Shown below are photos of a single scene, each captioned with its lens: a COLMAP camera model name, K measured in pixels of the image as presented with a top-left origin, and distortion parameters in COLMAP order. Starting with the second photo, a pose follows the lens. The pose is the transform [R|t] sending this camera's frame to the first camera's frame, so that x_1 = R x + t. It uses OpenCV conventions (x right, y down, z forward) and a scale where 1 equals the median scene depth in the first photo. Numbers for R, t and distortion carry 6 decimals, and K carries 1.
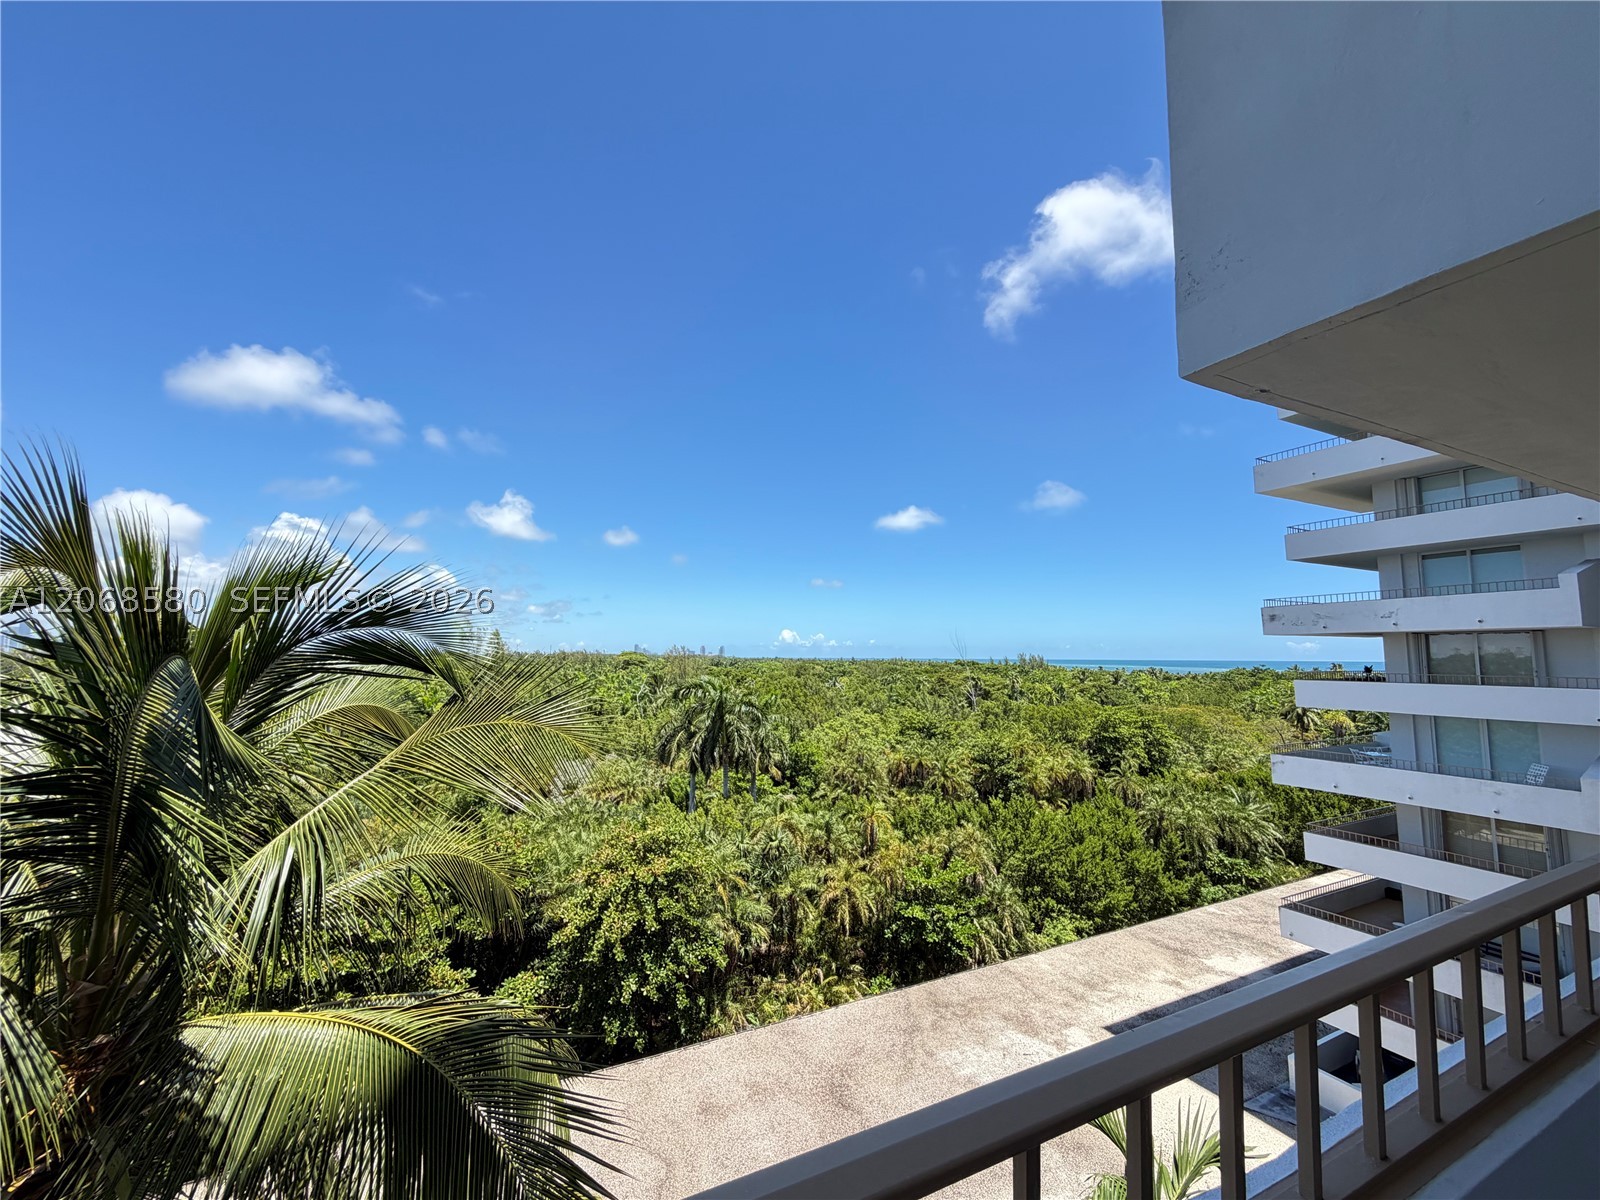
lens RADIAL K [[649.7, 0, 795.3], [0, 649.7, 597.6], [0, 0, 1]] dist [0.002009, 0.001266]
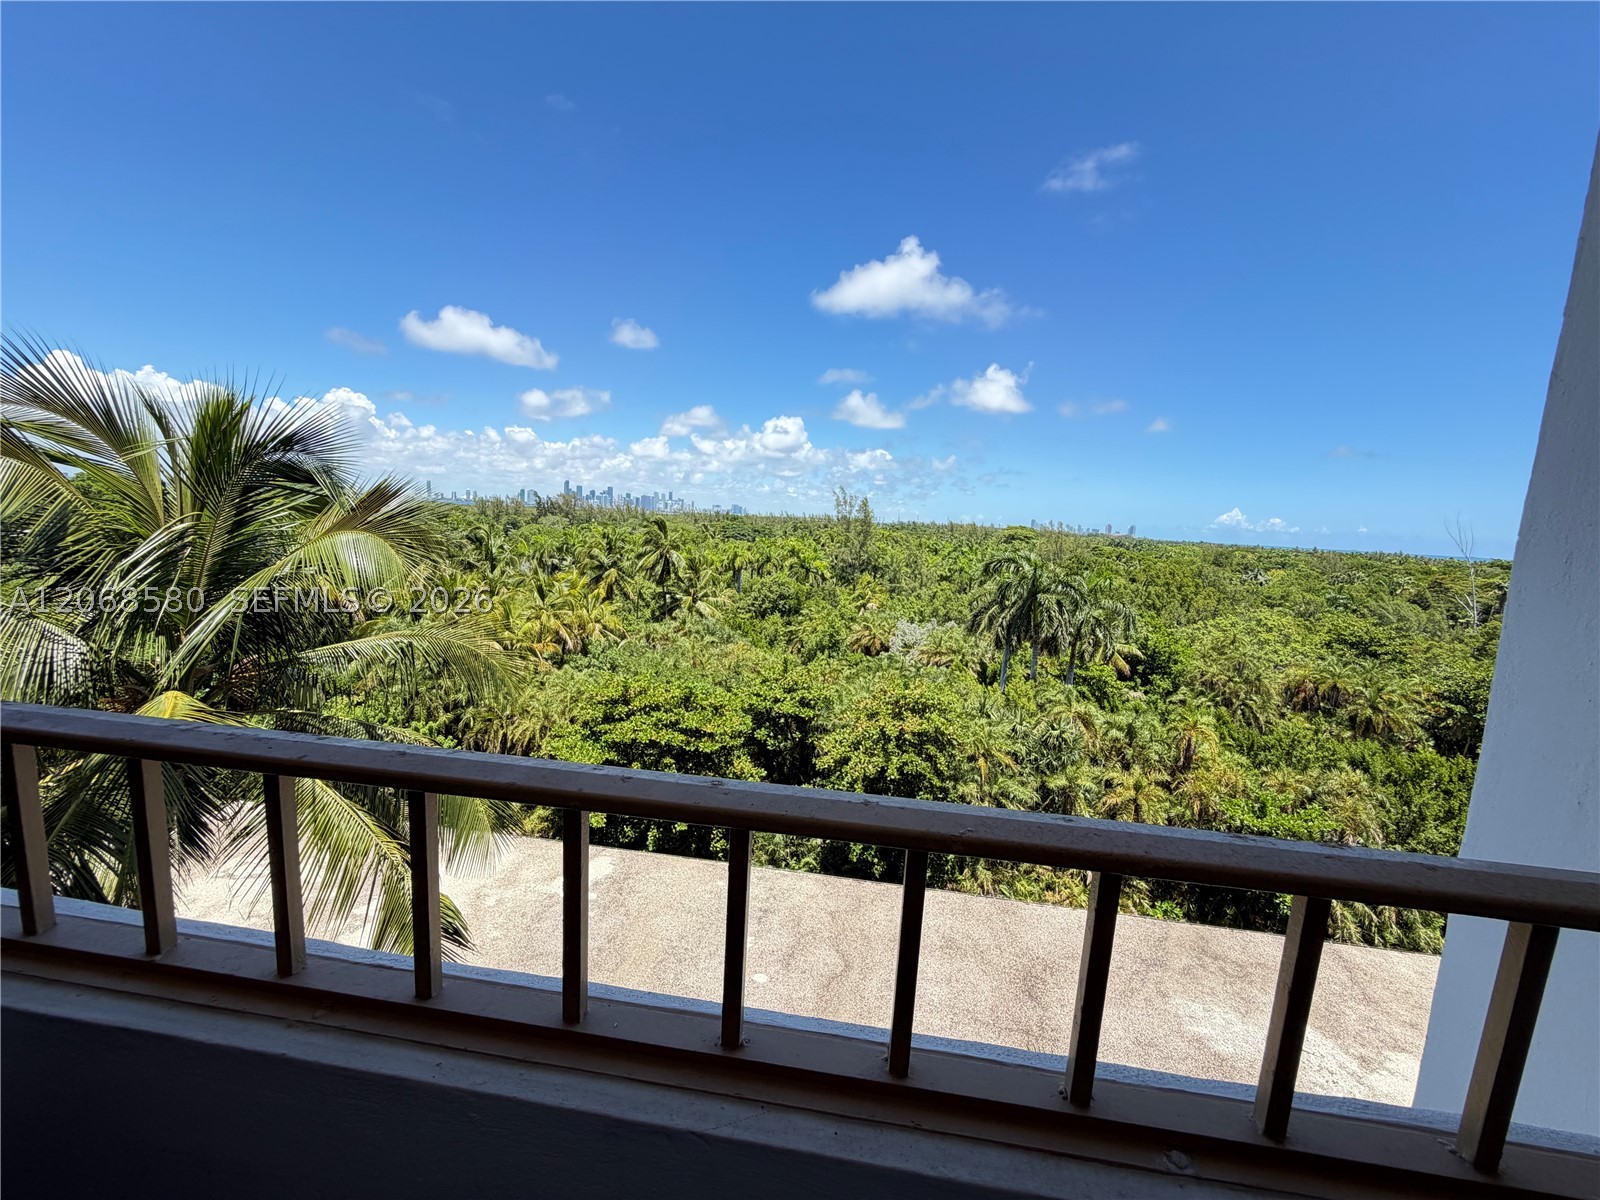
lens RADIAL K [[649.7, 0, 795.3], [0, 649.7, 597.6], [0, 0, 1]] dist [0.002009, 0.001266]
pose [[0.824049, 0.110191, -0.555699, 0.145238], [-0.001197, 0.981238, 0.192797, 0.010927], [0.566517, -0.158209, 0.808720, 0.066709]]
